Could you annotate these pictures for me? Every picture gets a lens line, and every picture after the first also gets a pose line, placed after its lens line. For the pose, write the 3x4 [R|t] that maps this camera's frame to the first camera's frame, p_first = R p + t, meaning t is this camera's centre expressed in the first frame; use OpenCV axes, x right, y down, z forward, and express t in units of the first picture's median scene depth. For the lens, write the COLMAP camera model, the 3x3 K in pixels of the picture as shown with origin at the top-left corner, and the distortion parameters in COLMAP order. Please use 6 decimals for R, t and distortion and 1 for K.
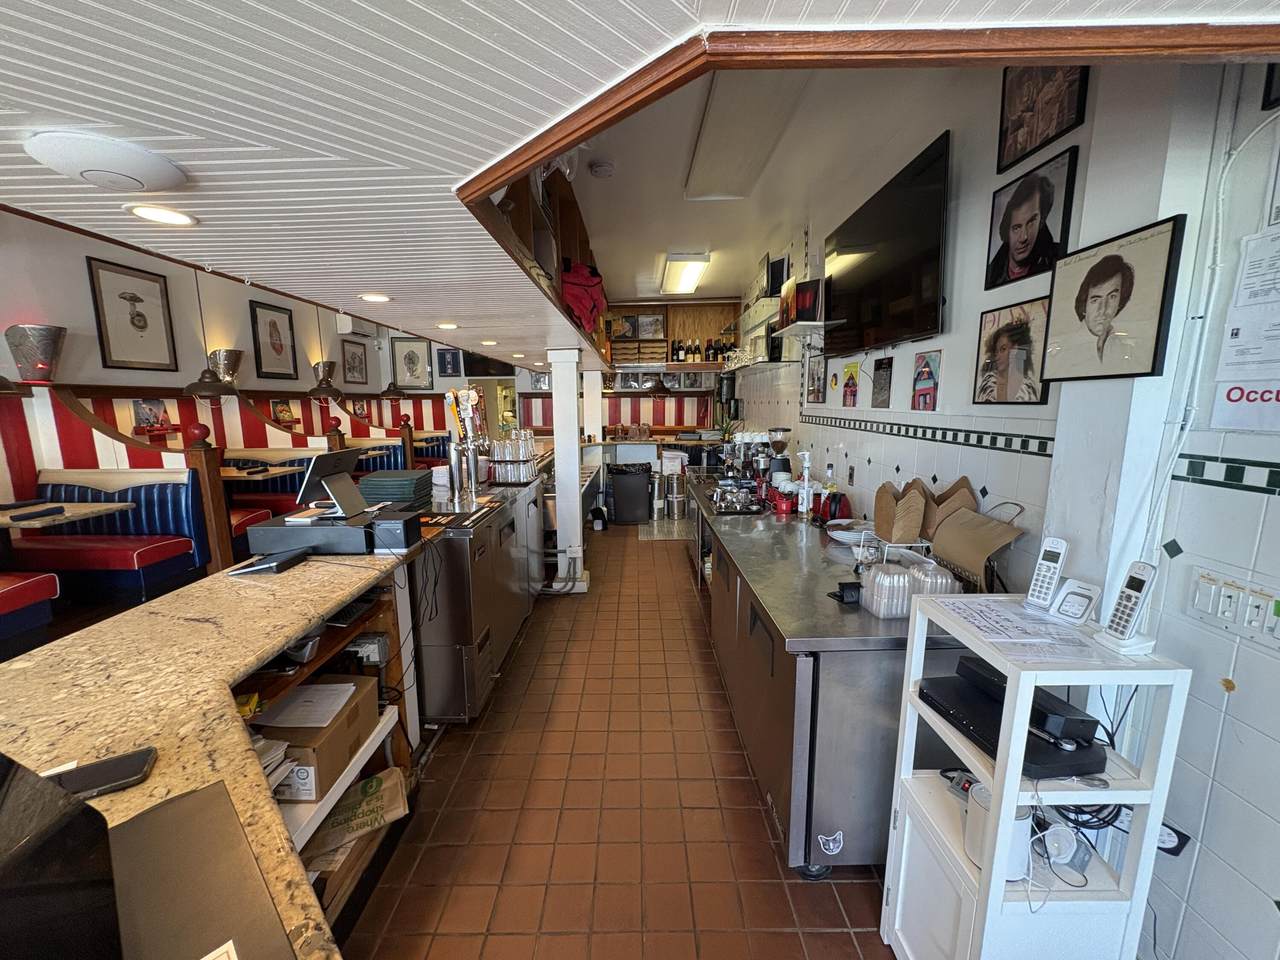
lens RADIAL K [[507.9, 0, 636.5], [0, 507.9, 479.1], [0, 0, 1]] dist [-0.000580, 0.000039]
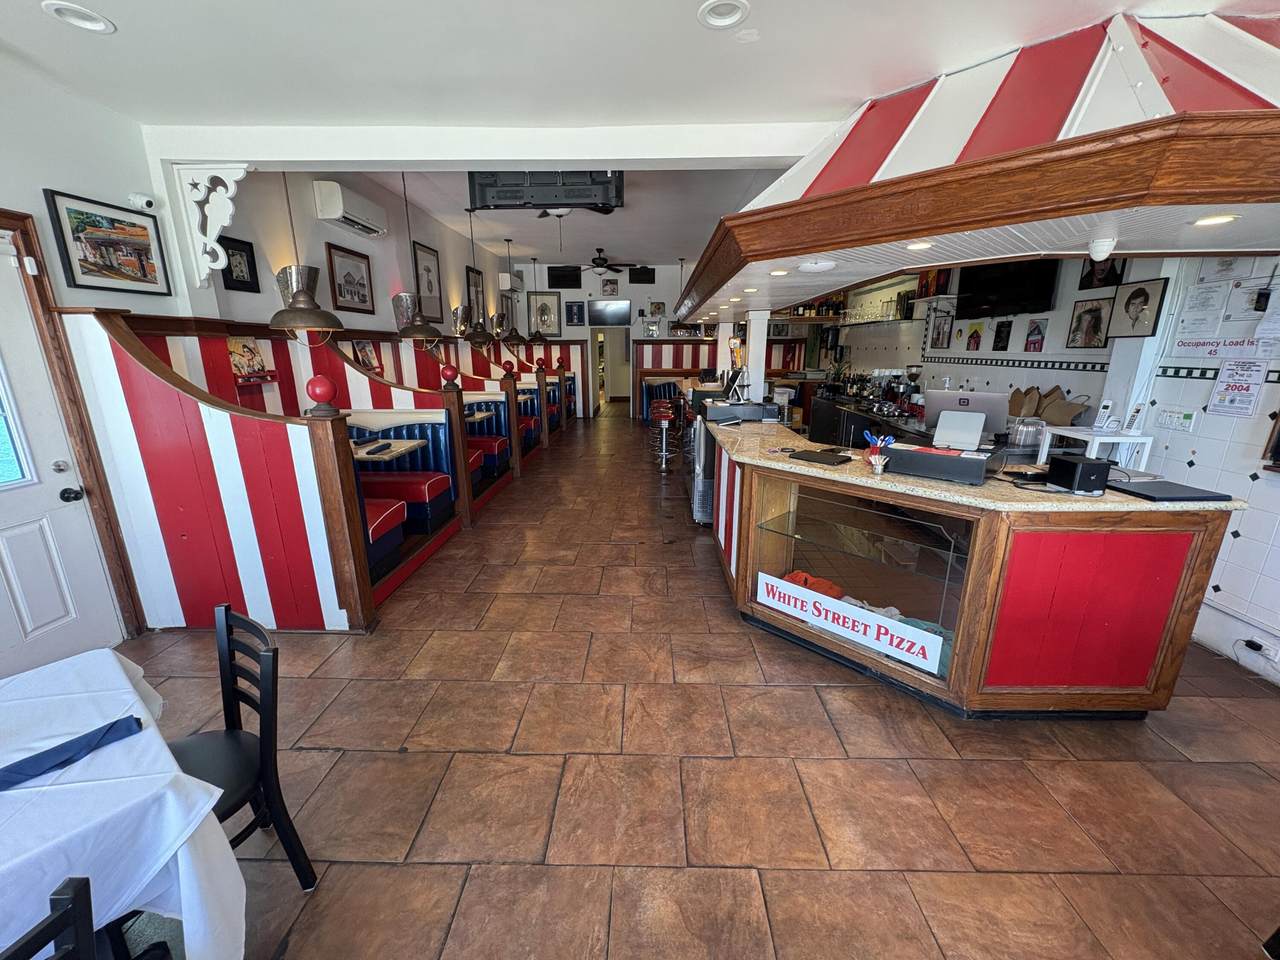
lens RADIAL K [[507.9, 0, 638.3], [0, 507.9, 478.1], [0, 0, 1]] dist [-0.000580, 0.000039]
pose [[0.999797, 0.009263, -0.017895, -0.857666], [-0.007468, 0.995167, 0.097913, 0.156059], [0.018716, -0.097759, 0.995034, -0.936066]]
